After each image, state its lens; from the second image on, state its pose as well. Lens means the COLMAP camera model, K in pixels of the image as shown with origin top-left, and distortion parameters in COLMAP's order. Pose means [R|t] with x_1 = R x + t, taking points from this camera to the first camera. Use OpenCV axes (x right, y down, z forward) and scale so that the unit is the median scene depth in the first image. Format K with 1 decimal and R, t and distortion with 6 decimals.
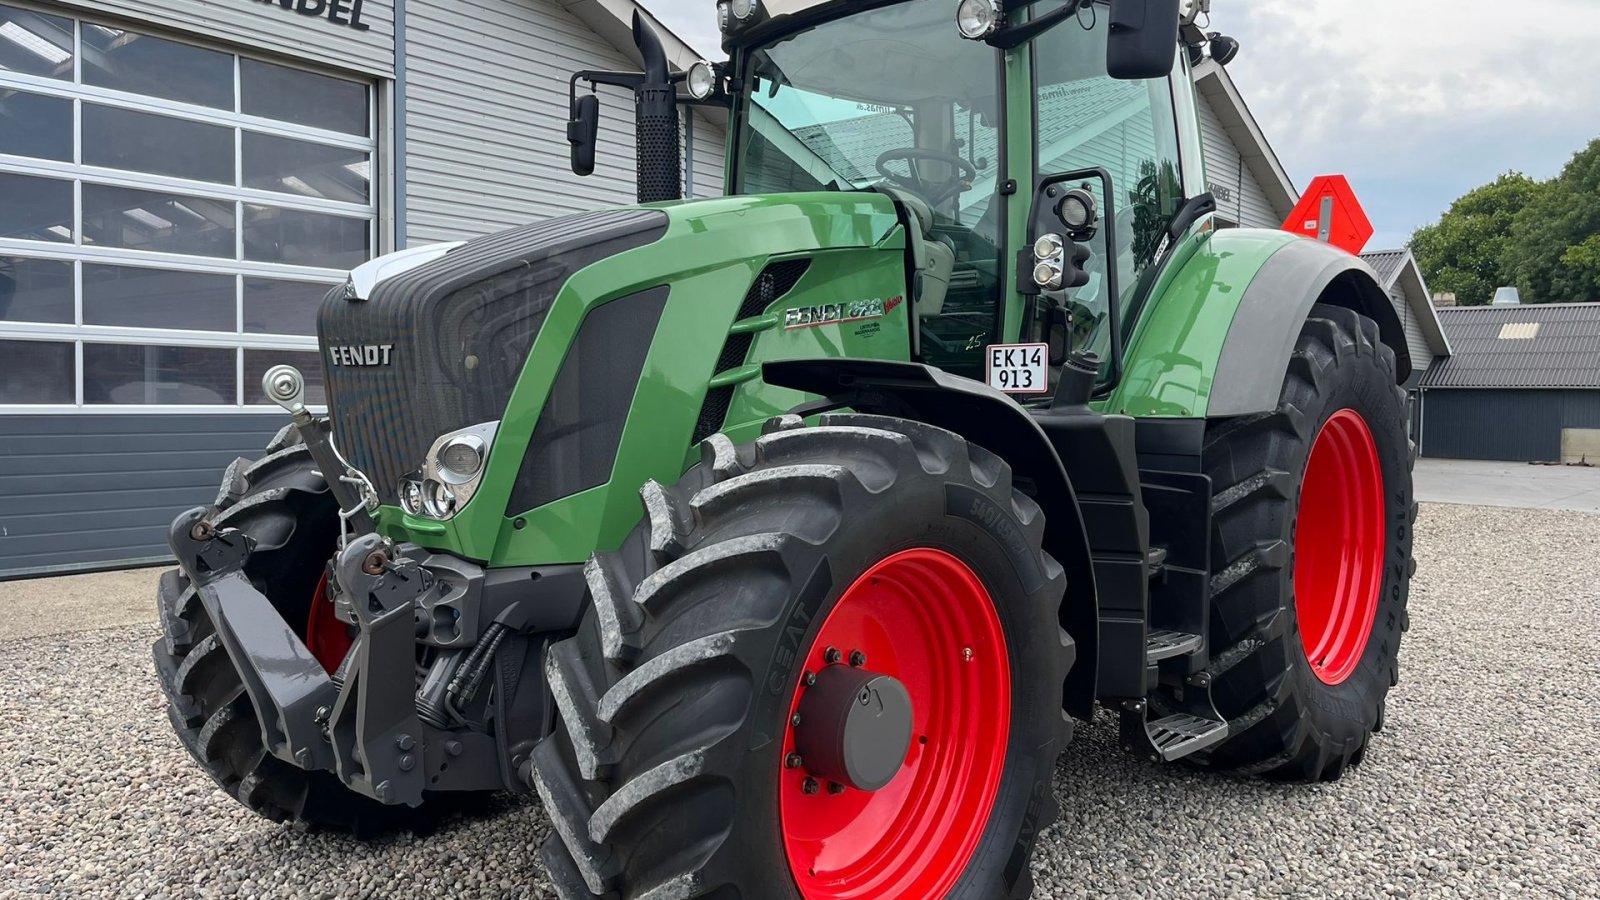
lens RADIAL K [[1206.7, 0, 786.6], [0, 1206.7, 441.1], [0, 0, 1]] dist [0.058645, -0.069711]
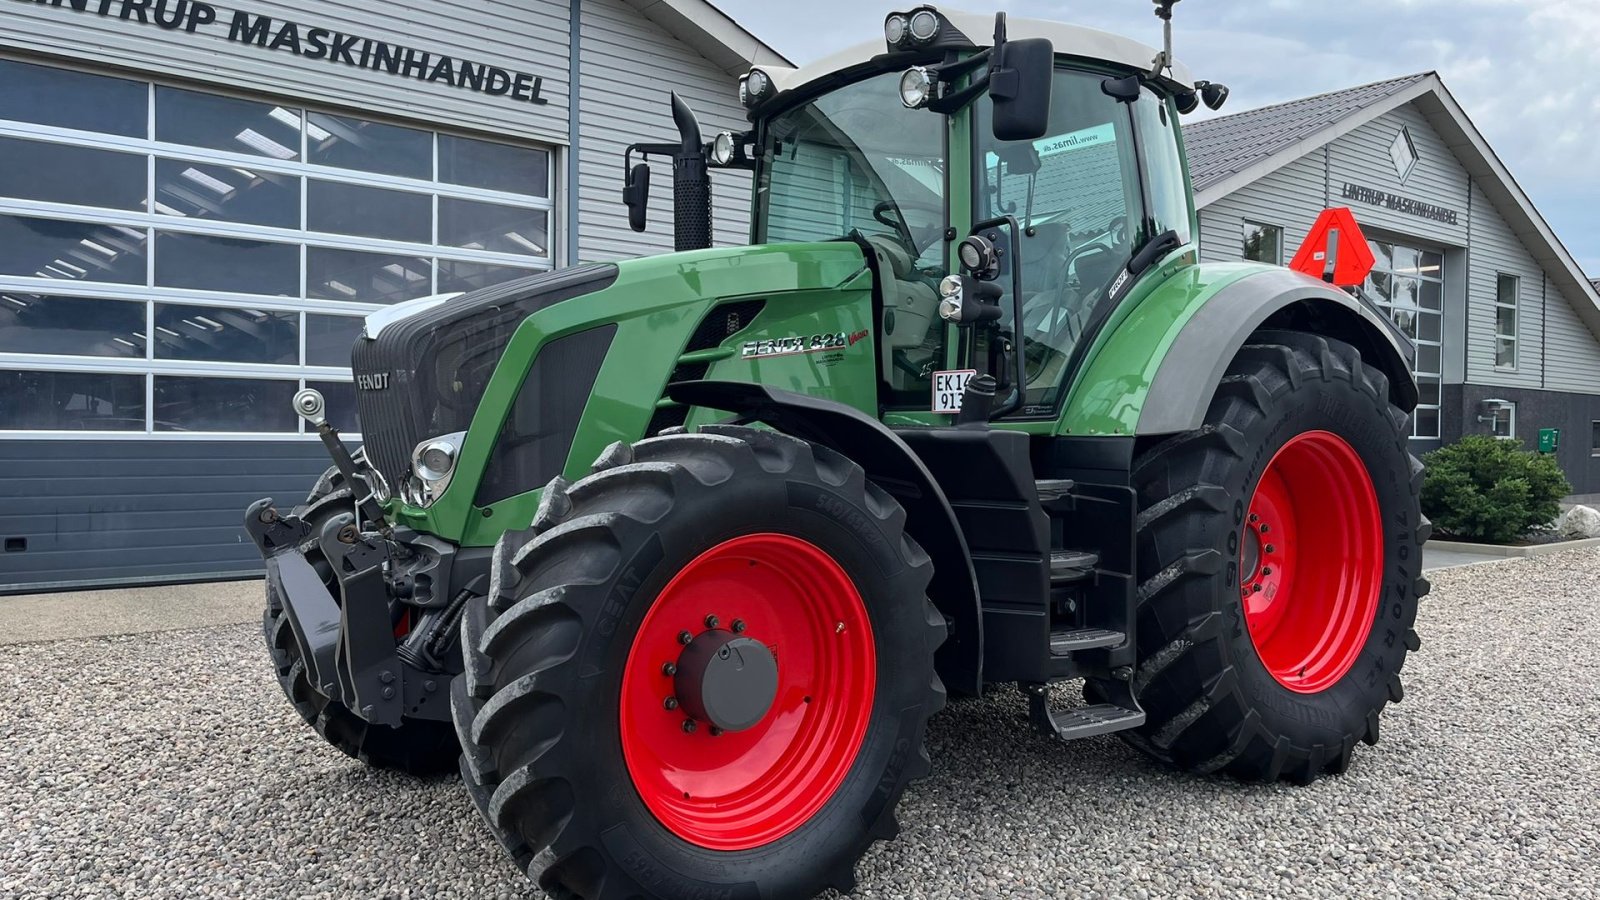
lens RADIAL K [[1206.7, 0, 788.0], [0, 1206.7, 442.5], [0, 0, 1]] dist [0.058645, -0.069711]
pose [[0.980983, 0.002385, -0.194081, 0.263268], [-0.008127, 0.999552, -0.028796, 0.022120], [0.193925, 0.029826, 0.980563, -0.147750]]
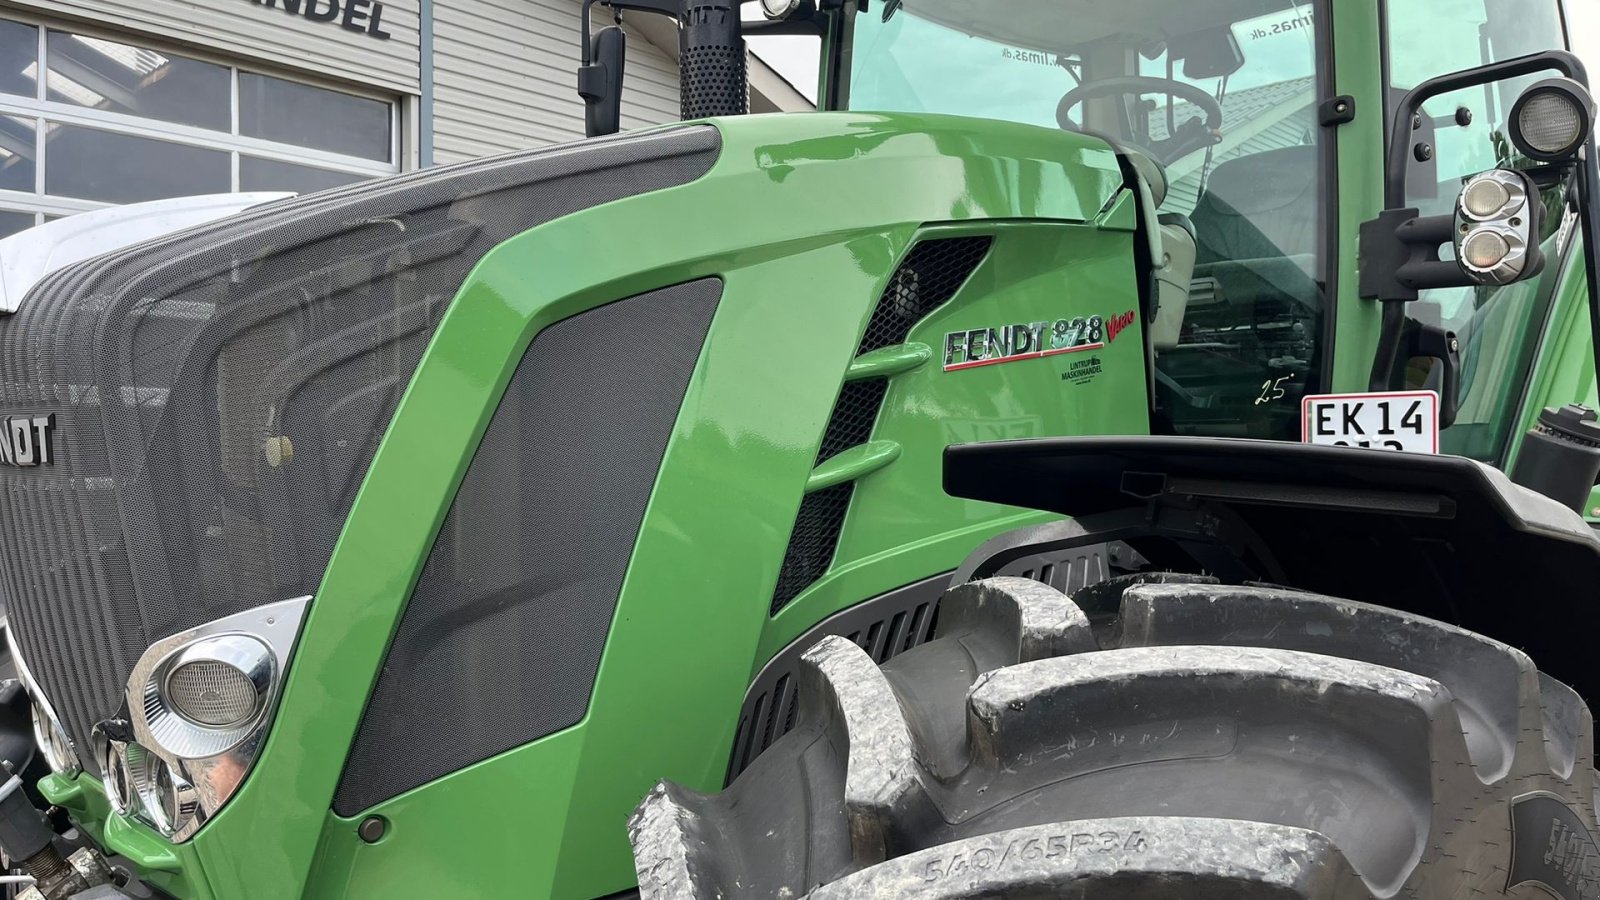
lens RADIAL K [[1206.7, 0, 789.9], [0, 1206.7, 449.8], [0, 0, 1]] dist [0.058645, -0.069711]
pose [[0.998314, -0.010290, -0.057122, -0.037735], [0.008306, 0.999357, -0.034871, -0.038700], [0.057444, 0.034337, 0.997758, 0.450617]]
